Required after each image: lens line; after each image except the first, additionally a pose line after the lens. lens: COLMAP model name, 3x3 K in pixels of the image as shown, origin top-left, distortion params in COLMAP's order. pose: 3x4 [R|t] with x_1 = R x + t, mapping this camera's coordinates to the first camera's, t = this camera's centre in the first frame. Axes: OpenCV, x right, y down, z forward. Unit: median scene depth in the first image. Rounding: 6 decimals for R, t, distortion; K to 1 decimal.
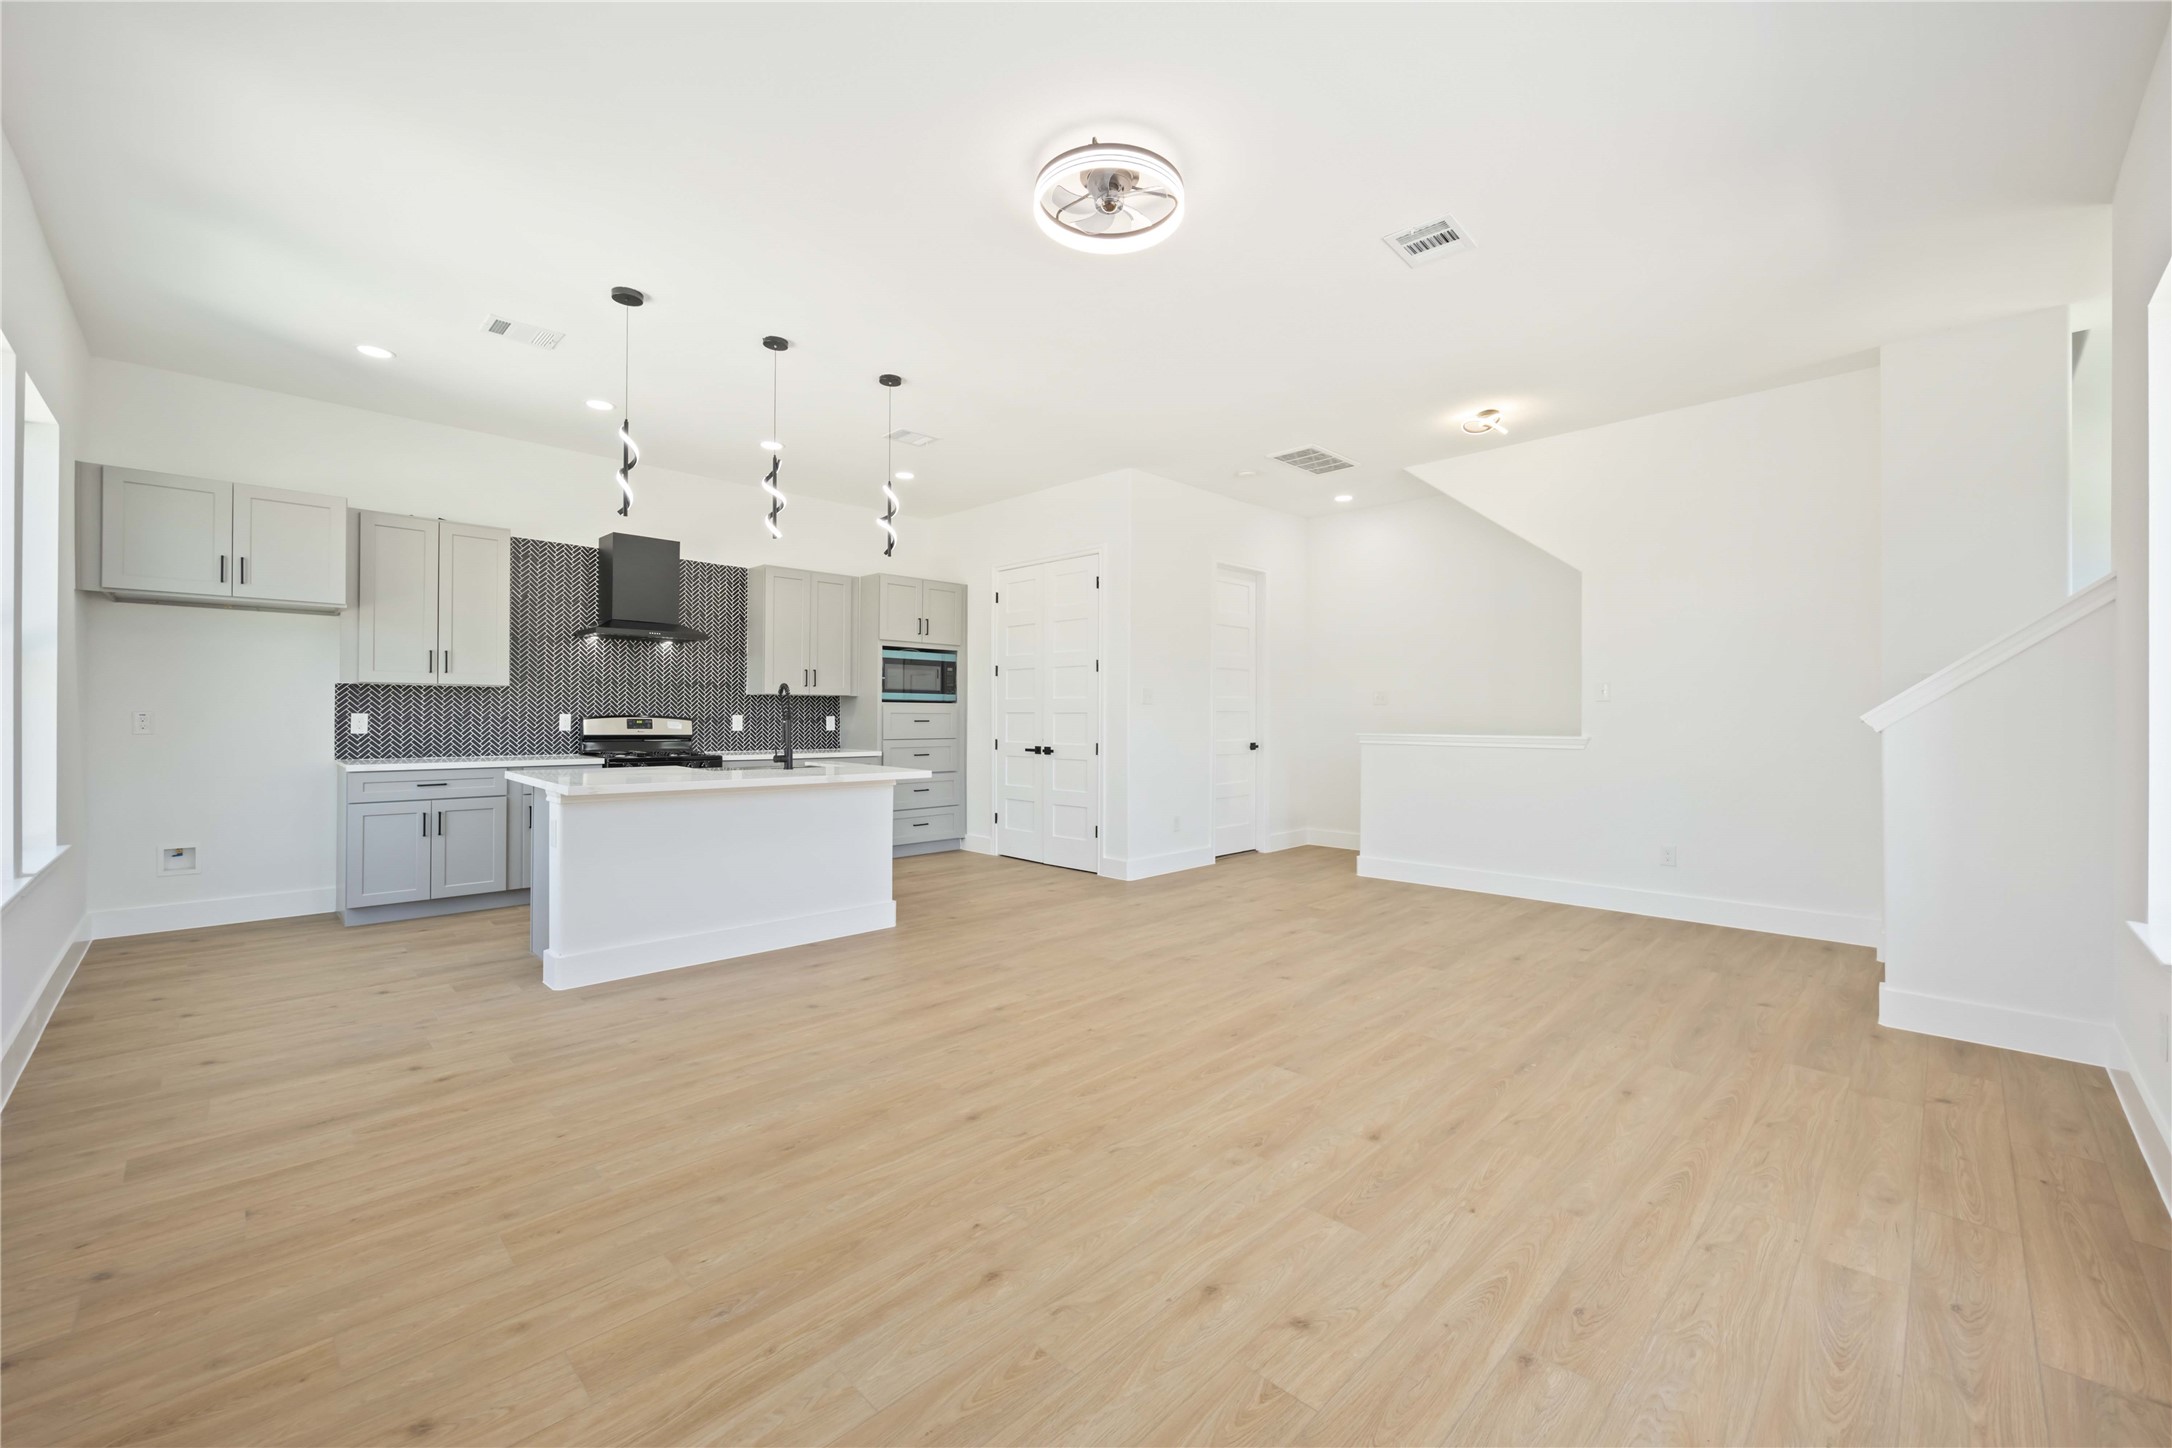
lens RADIAL K [[871.8, 0, 1087.7], [0, 871.8, 714.7], [0, 0, 1]] dist [-0.003822, -0.000366]
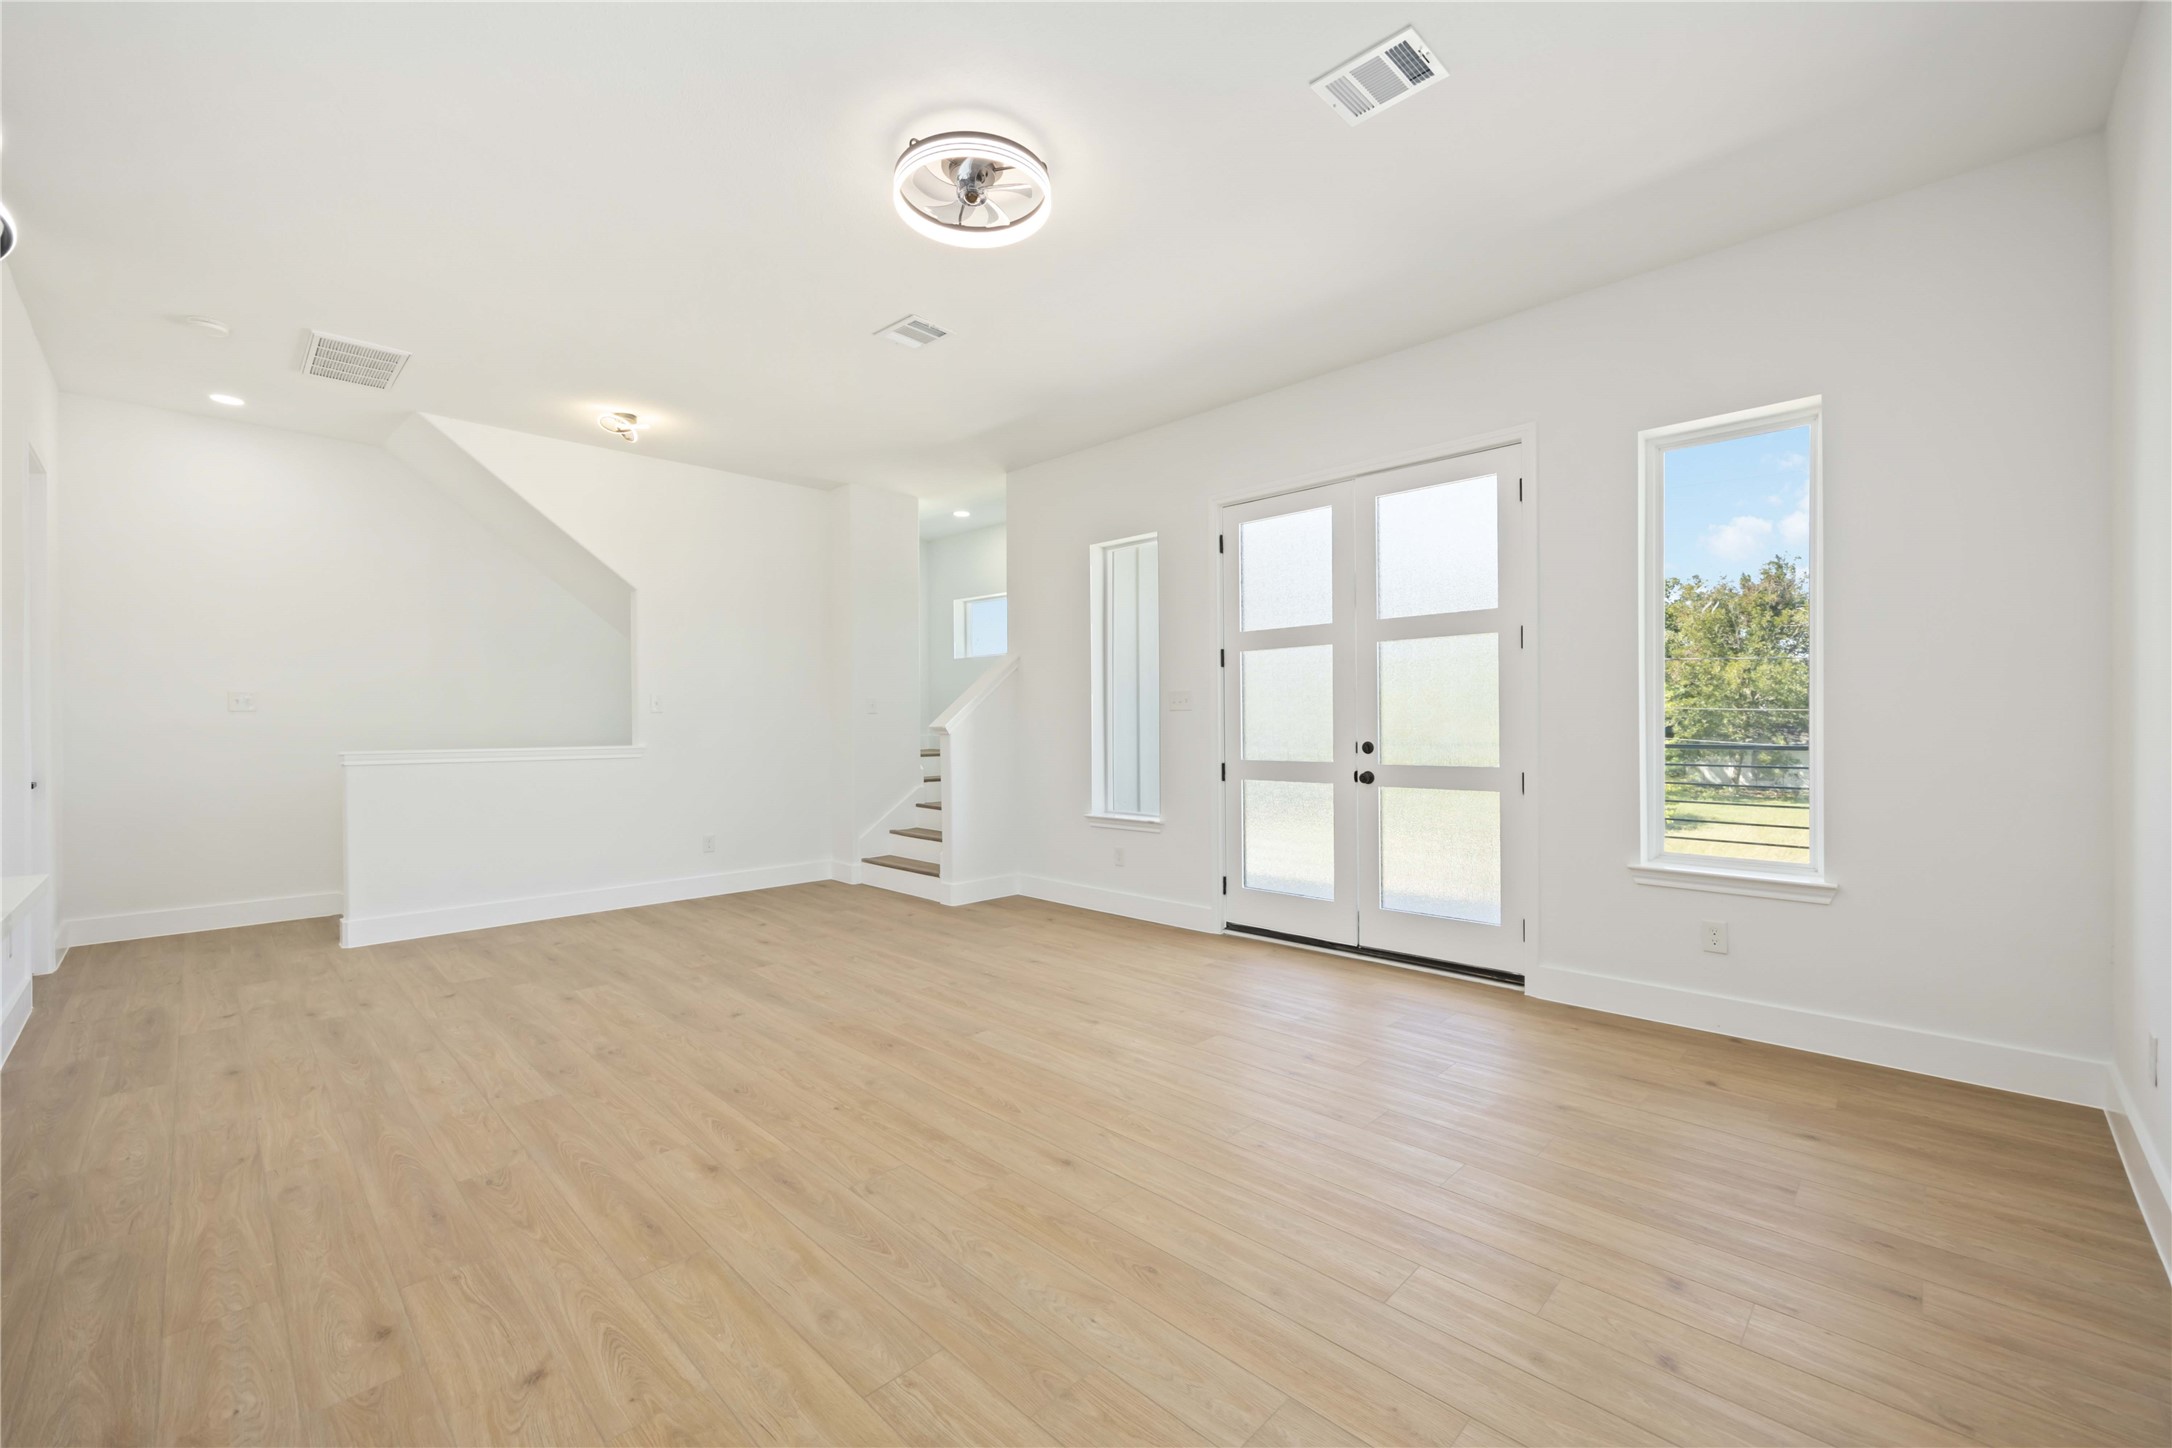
lens RADIAL K [[875.0, 0, 1085.5], [0, 875.0, 722.4], [0, 0, 1]] dist [-0.004270, -0.000513]
pose [[-0.006749, -0.001763, 0.999976, -0.442625], [0.002389, 0.999996, 0.001779, -0.002886], [-0.999974, 0.002401, -0.006744, 0.411867]]
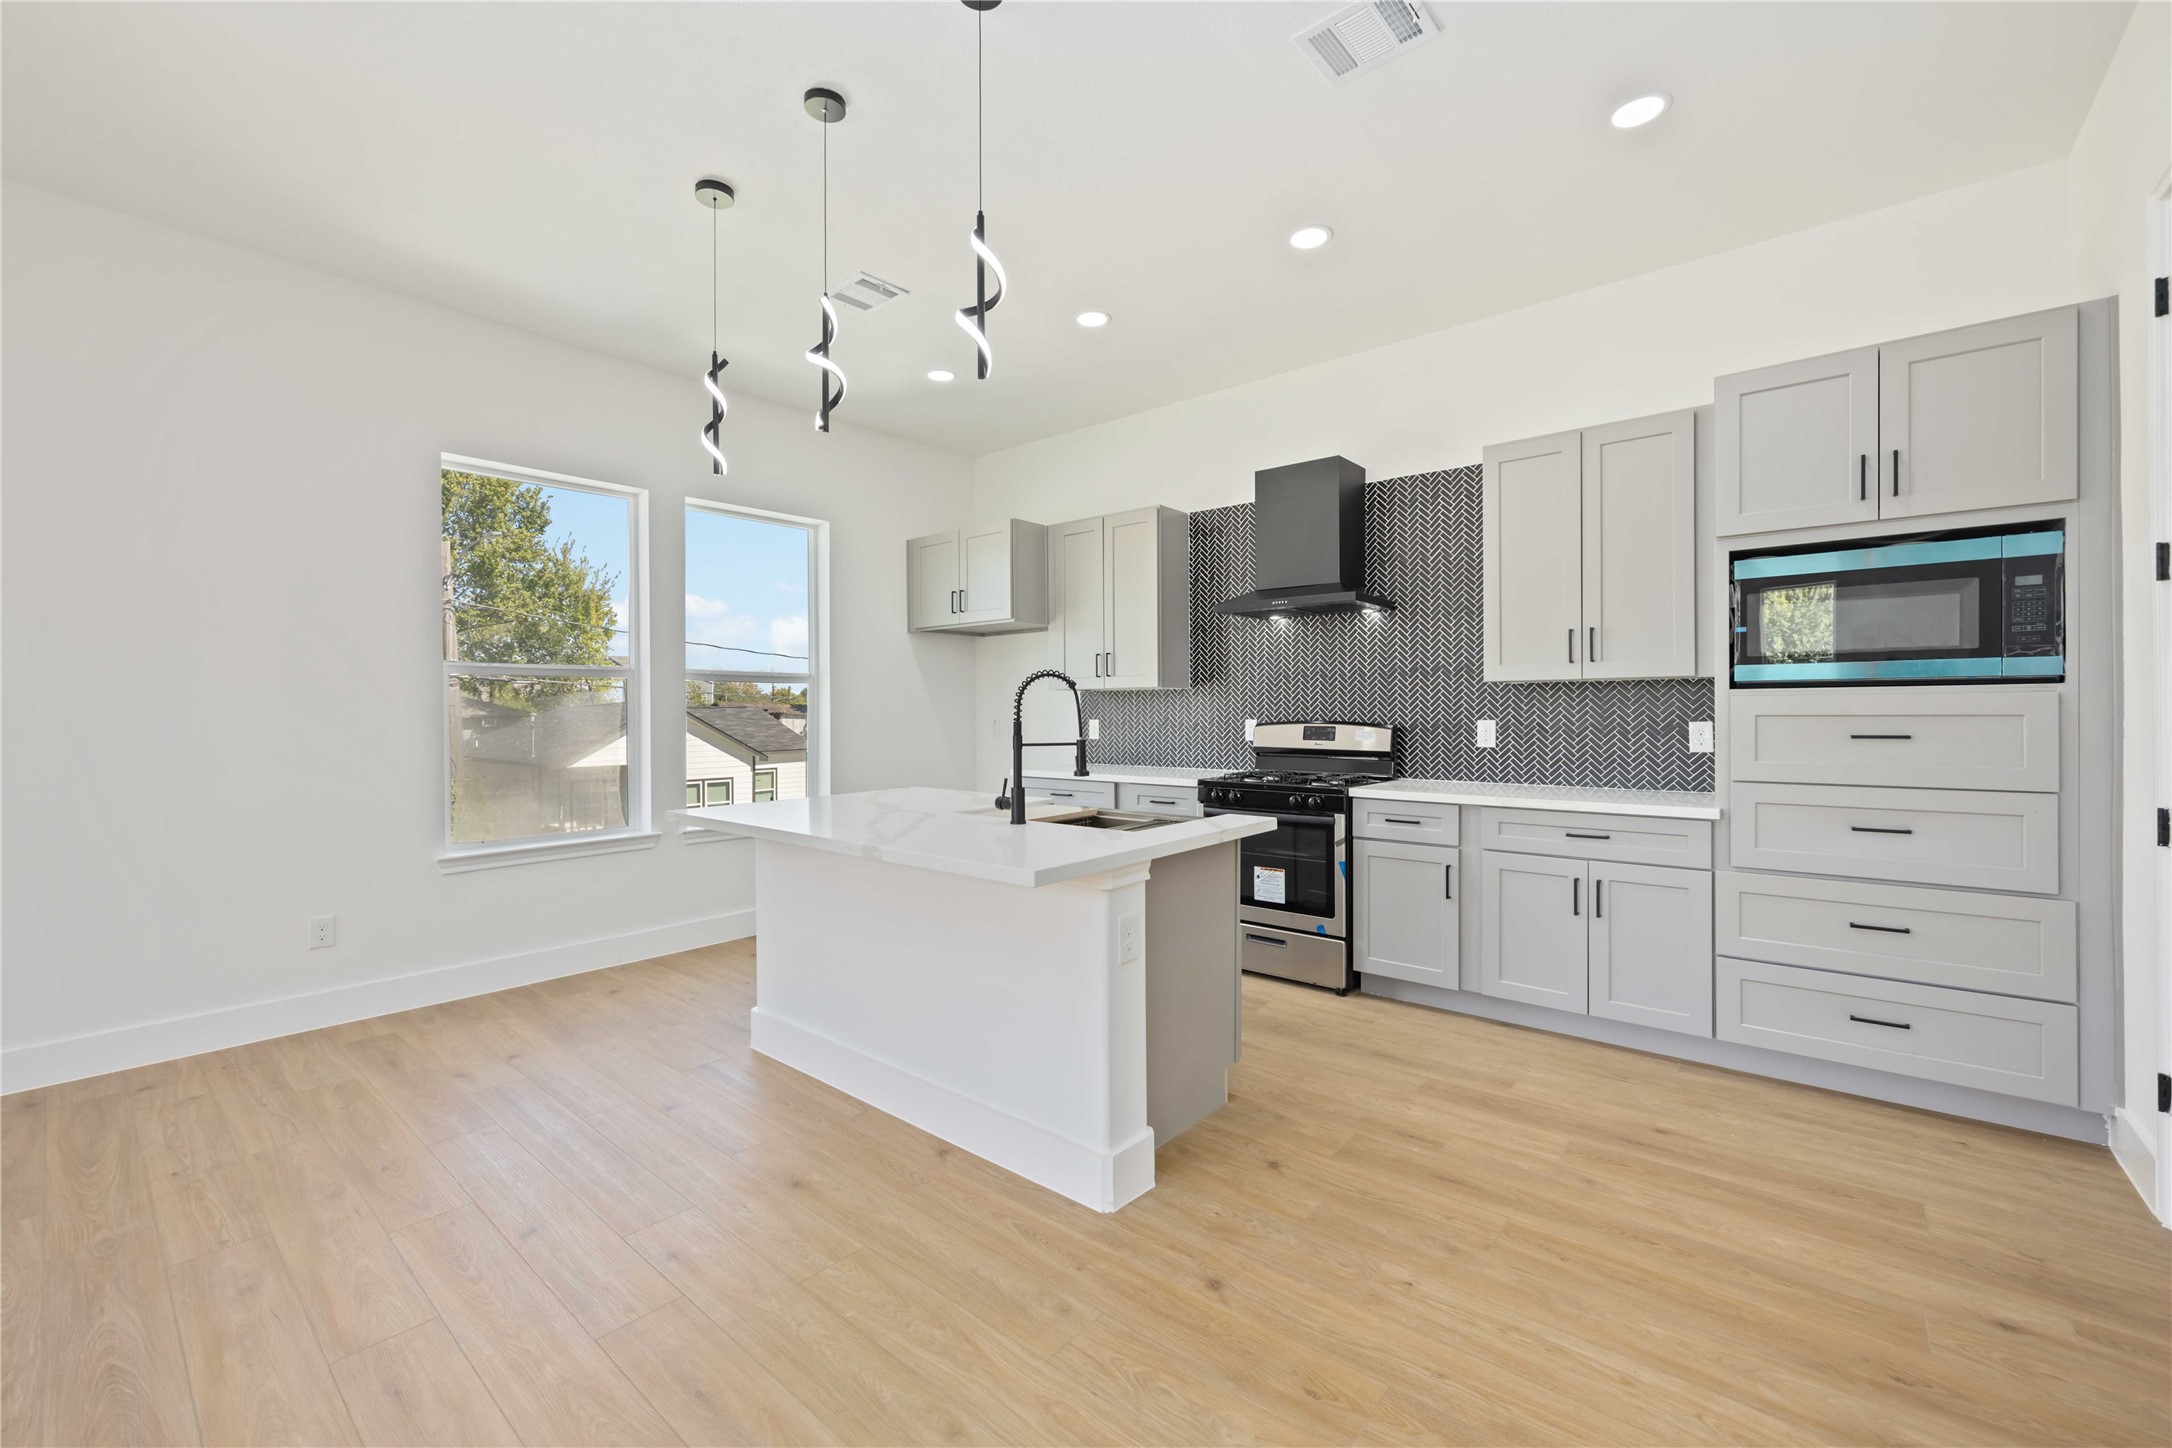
lens RADIAL K [[871.8, 0, 1087.7], [0, 871.8, 714.7], [0, 0, 1]] dist [-0.003822, -0.000366]
pose [[0.081074, -0.001599, -0.996707, 0.169871], [0.008322, 0.999965, -0.000927, -0.005151], [0.996673, -0.008220, 0.081085, 0.763843]]
